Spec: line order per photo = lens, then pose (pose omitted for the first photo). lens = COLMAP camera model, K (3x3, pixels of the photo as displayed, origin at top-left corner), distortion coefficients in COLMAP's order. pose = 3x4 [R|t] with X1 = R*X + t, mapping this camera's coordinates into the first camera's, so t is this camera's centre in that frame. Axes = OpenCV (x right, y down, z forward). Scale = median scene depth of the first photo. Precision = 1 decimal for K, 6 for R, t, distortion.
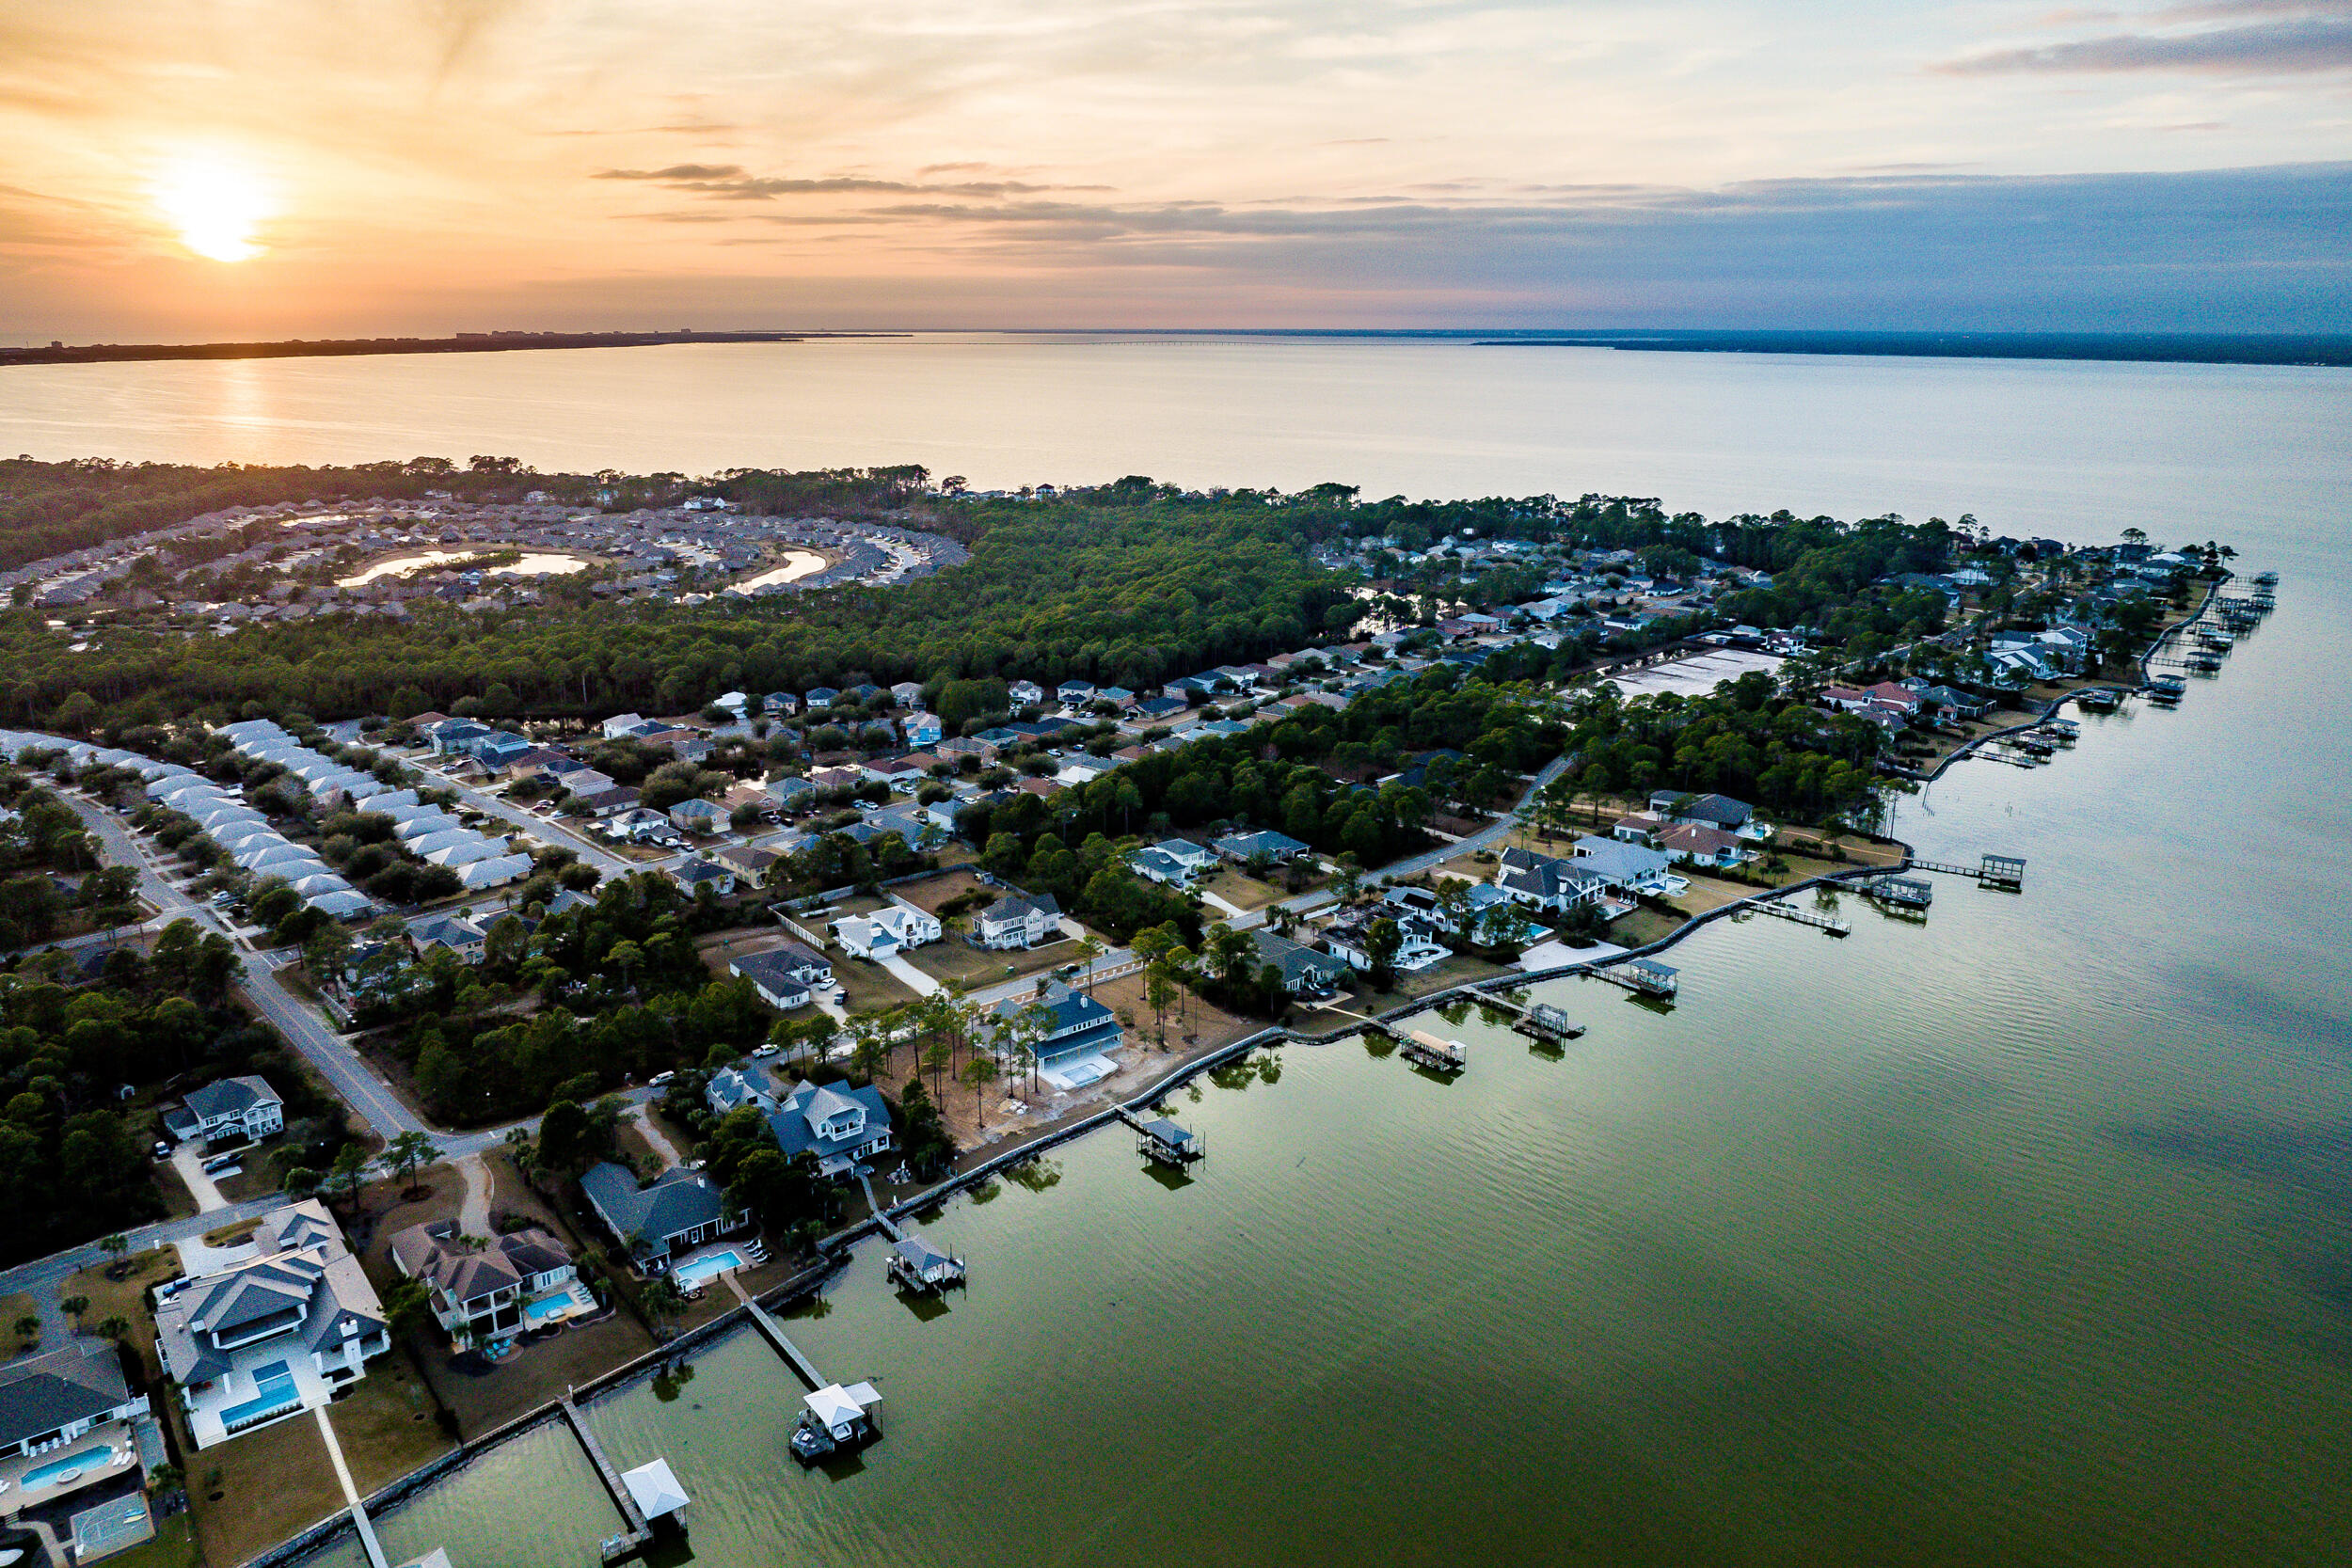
lens RADIAL K [[1613.0, 0, 1176.0], [0, 1613.0, 784.0], [0, 0, 1]] dist [-0.001098, -0.001851]
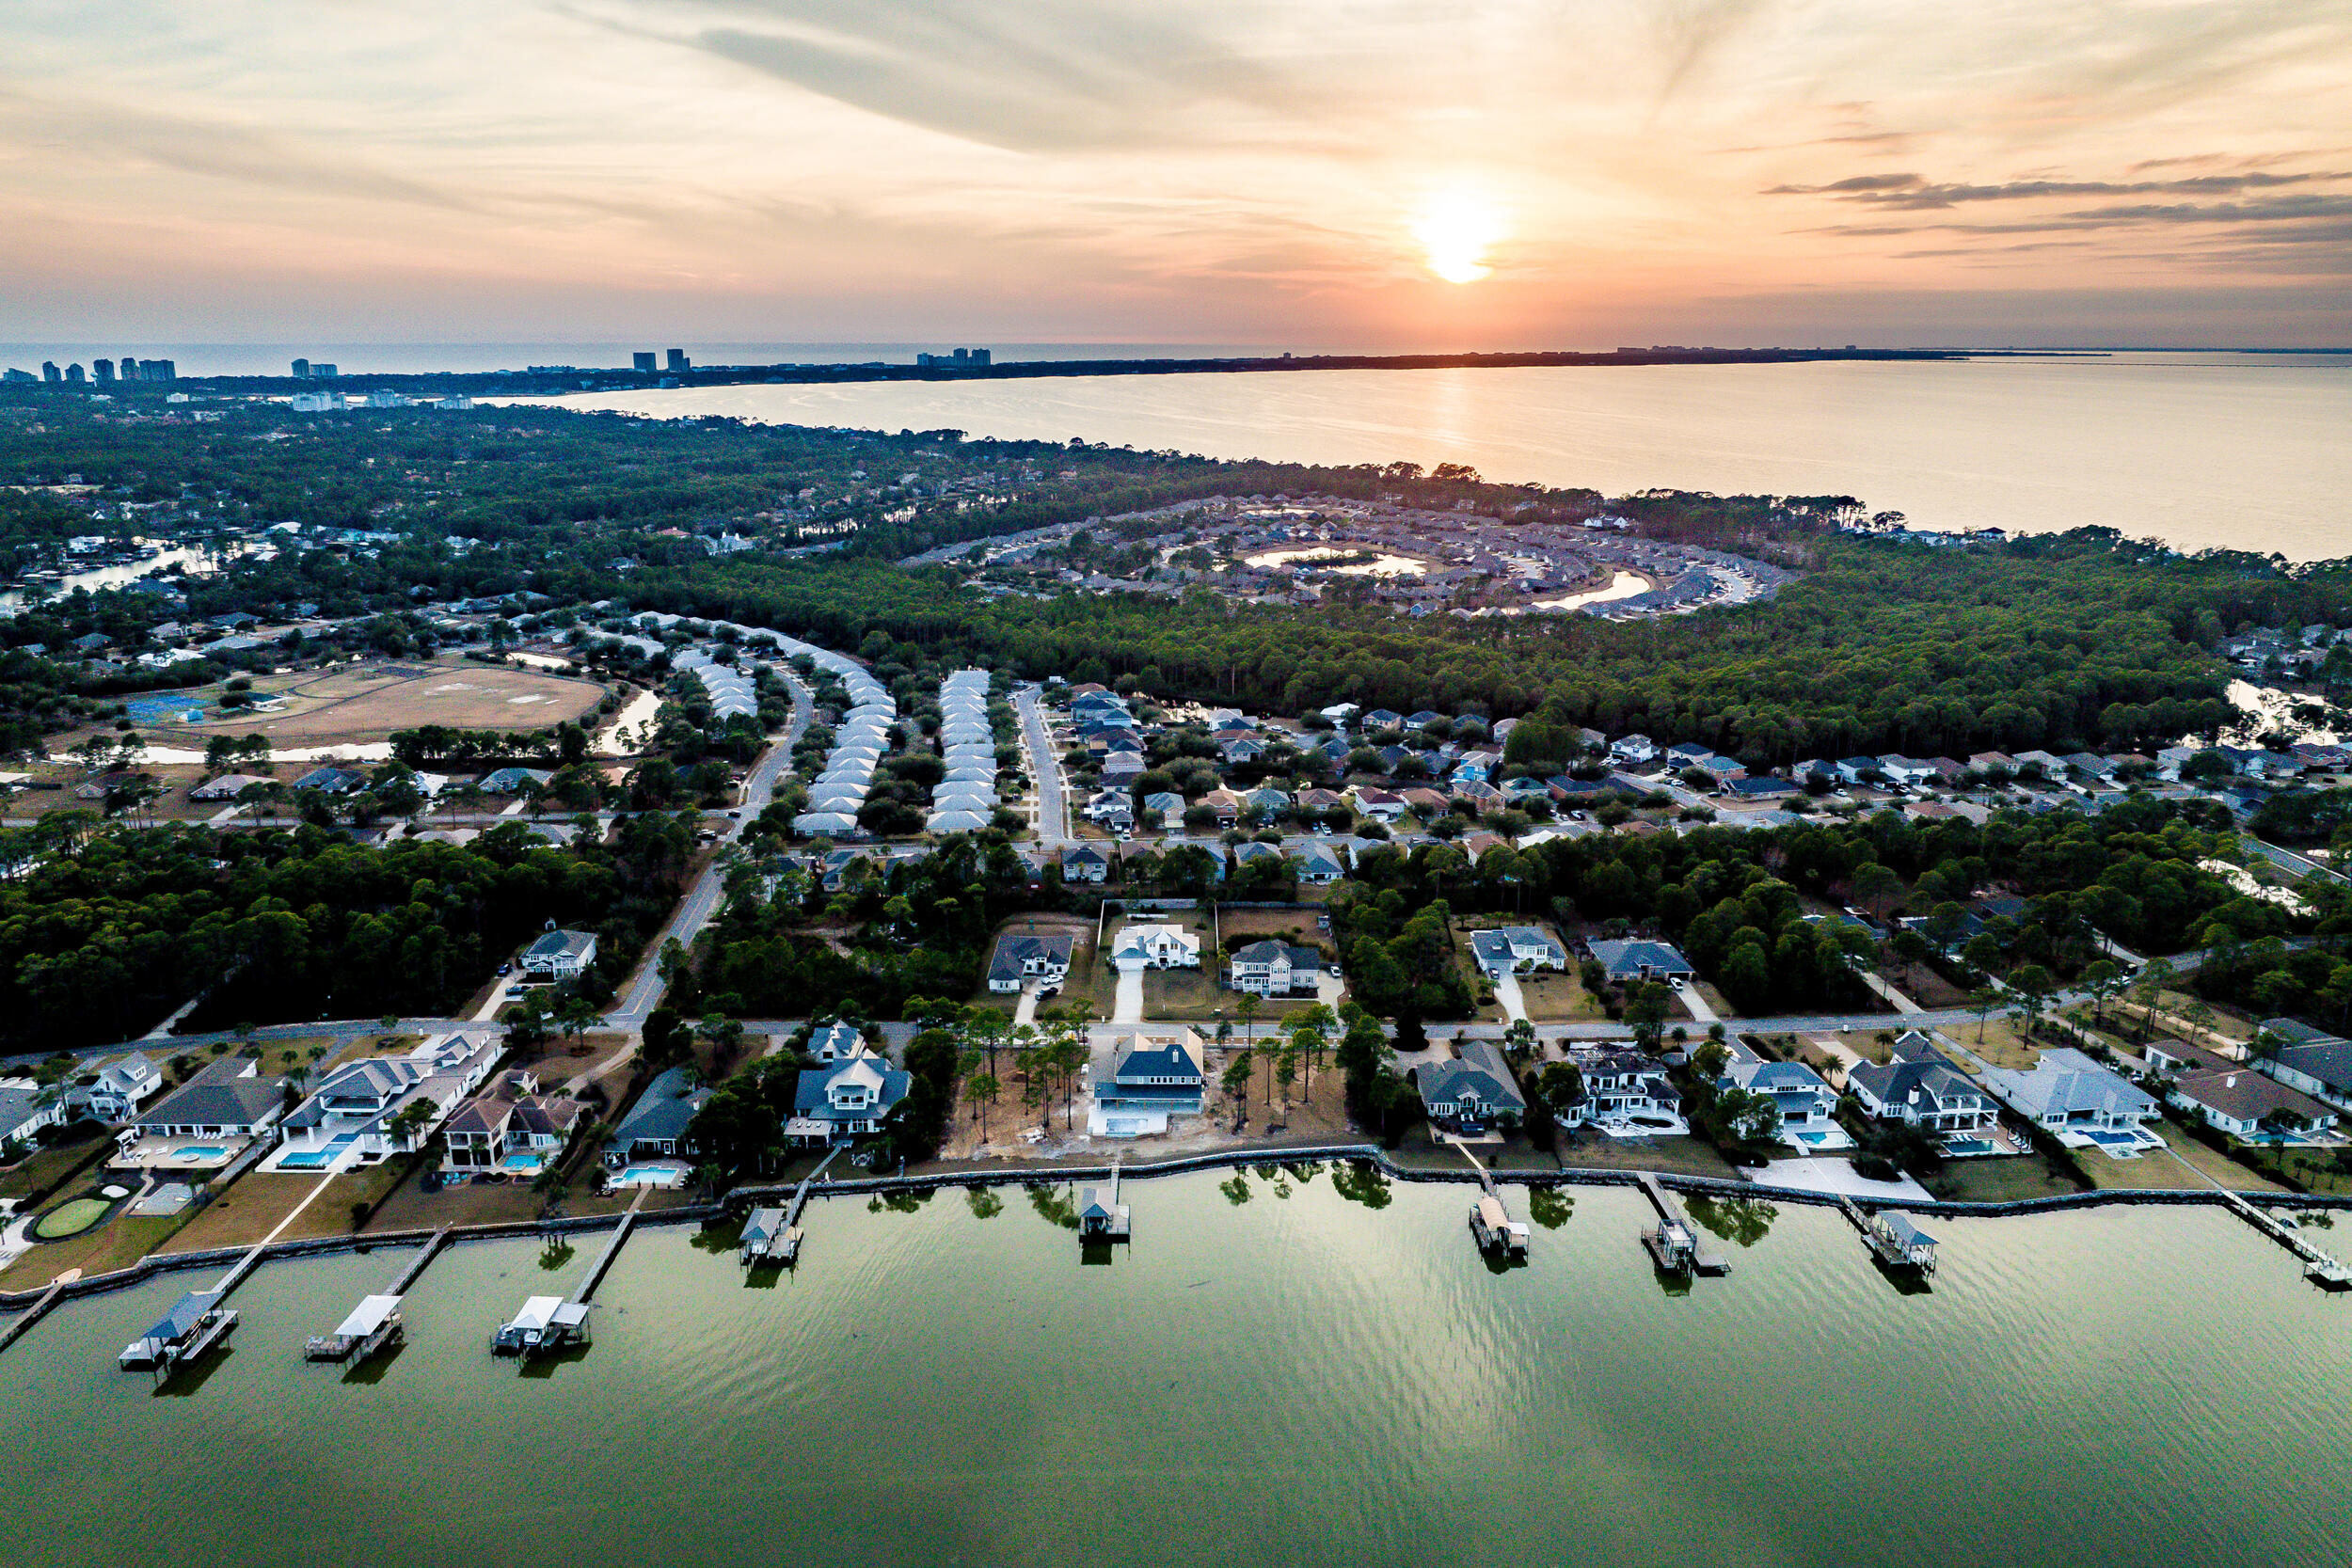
lens RADIAL K [[1613.0, 0, 1176.0], [0, 1613.0, 784.0], [0, 0, 1]] dist [-0.001098, -0.001851]
pose [[0.785215, 0.167282, -0.596200, 0.376936], [-0.172571, 0.983790, 0.048751, -0.054631], [0.594691, 0.064607, 0.801354, 0.172994]]
